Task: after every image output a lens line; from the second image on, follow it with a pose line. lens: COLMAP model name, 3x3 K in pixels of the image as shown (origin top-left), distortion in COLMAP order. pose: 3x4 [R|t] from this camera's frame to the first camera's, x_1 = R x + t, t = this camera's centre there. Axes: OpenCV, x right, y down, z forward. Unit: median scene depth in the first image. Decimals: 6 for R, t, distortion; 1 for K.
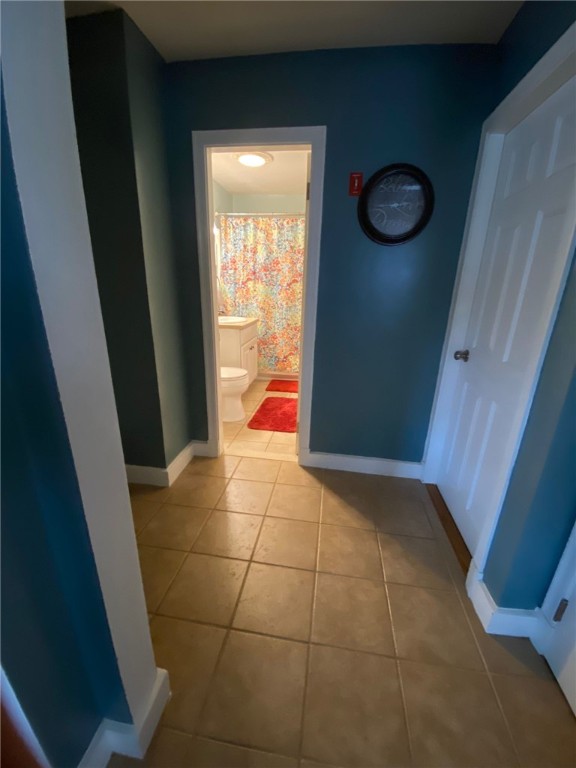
lens RADIAL K [[302.2, 0, 291.0], [0, 302.2, 385.2], [0, 0, 1]] dist [0.020752, -0.015973]
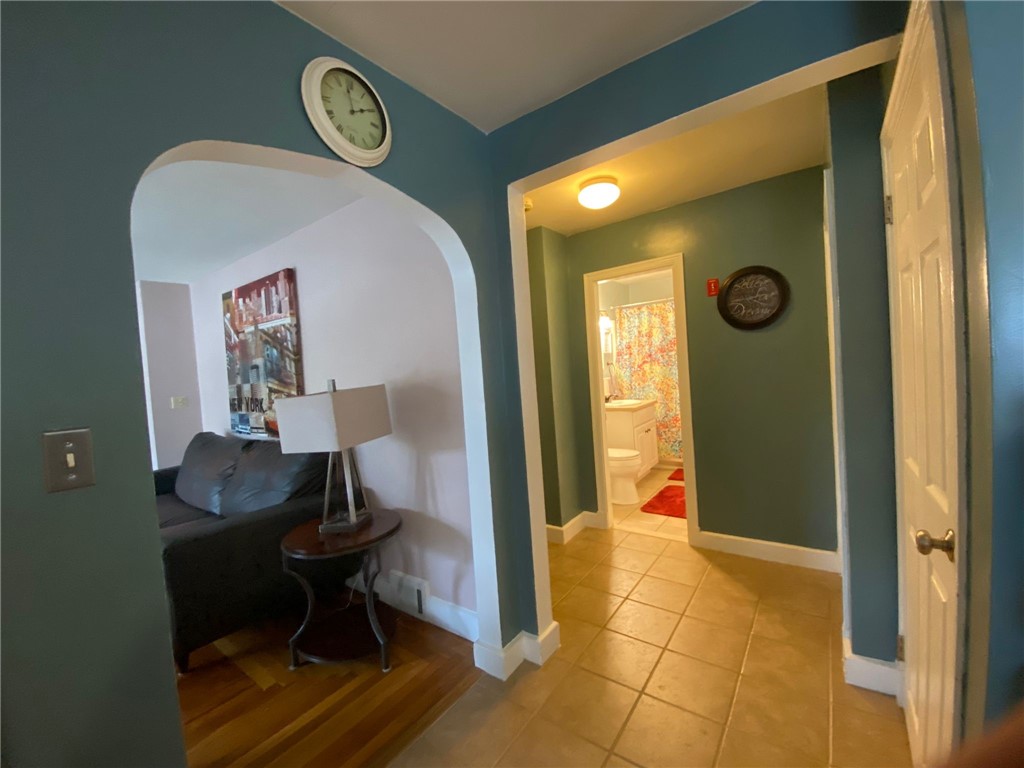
lens RADIAL K [[403.0, 0, 512.0], [0, 403.0, 384.0], [0, 0, 1]] dist [0.020752, -0.015973]
pose [[0.869256, -0.072233, -0.489056, 0.143749], [-0.061386, 0.965840, -0.251764, 0.089964], [0.490536, 0.248869, 0.835128, -0.341629]]
